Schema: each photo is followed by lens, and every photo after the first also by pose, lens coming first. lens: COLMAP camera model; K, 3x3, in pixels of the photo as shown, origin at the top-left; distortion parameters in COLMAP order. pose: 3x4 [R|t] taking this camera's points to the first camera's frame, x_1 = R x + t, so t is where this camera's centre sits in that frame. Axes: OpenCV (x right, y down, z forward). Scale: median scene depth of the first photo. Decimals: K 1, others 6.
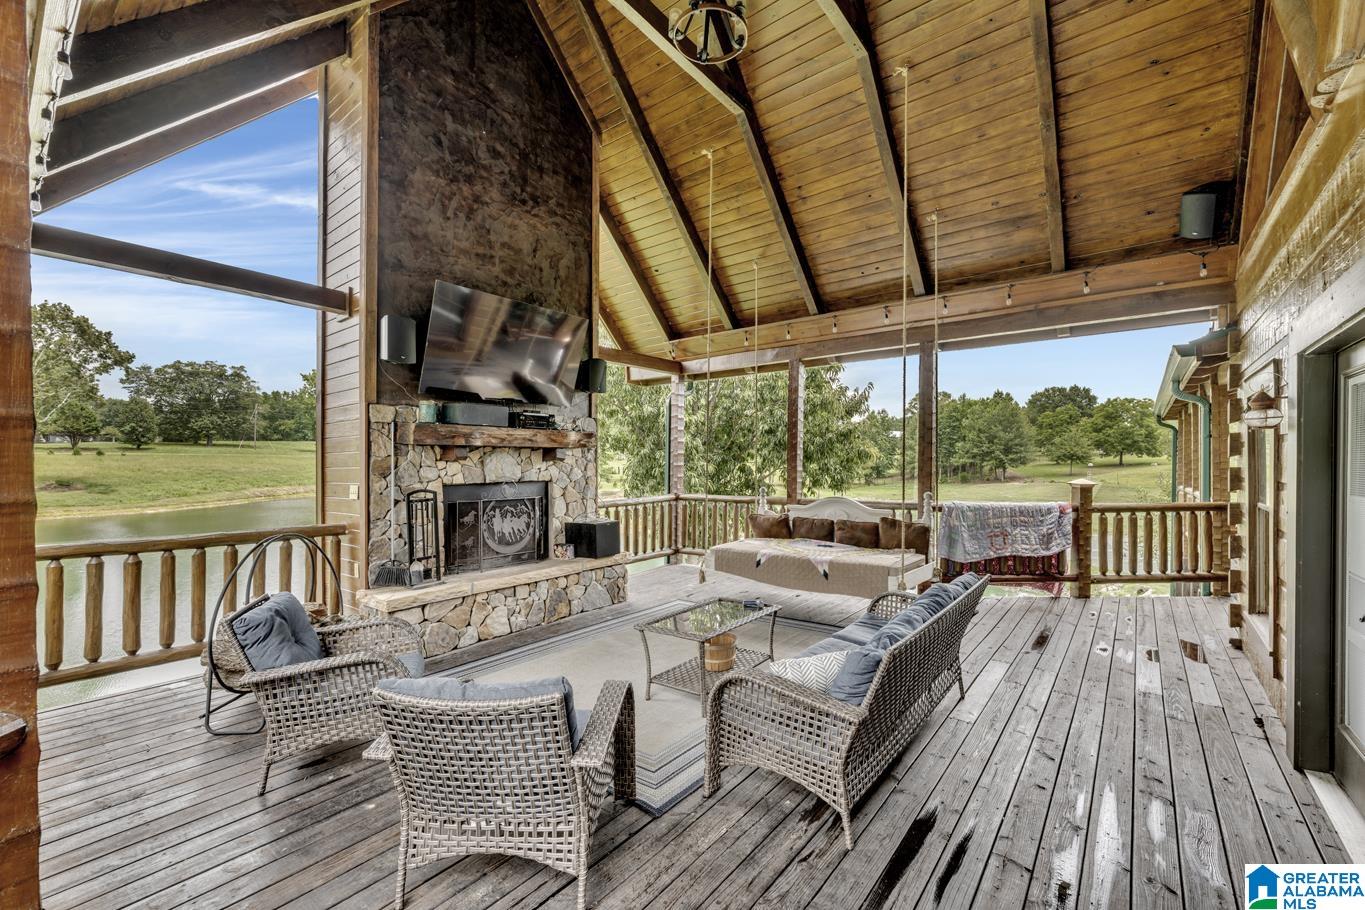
lens RADIAL K [[569.7, 0, 681.9], [0, 569.7, 461.0], [0, 0, 1]] dist [0.001576, -0.000342]
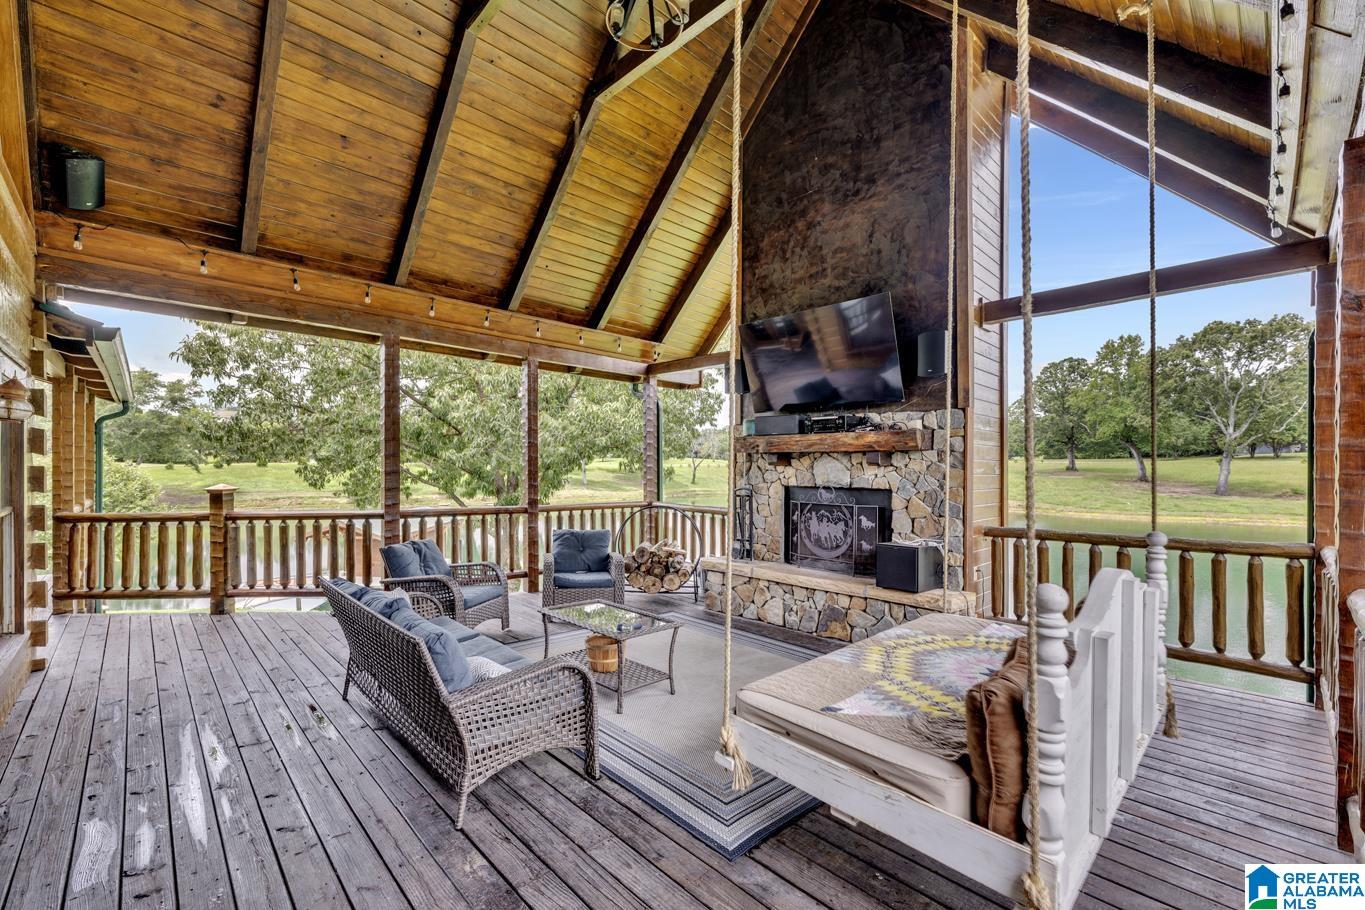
lens RADIAL K [[569.7, 0, 681.9], [0, 569.7, 461.0], [0, 0, 1]] dist [0.001576, -0.000342]
pose [[-0.133240, -0.008655, -0.991046, 0.738430], [-0.008376, 0.999936, -0.007606, 0.000964], [0.991048, 0.007287, -0.133304, 0.893545]]
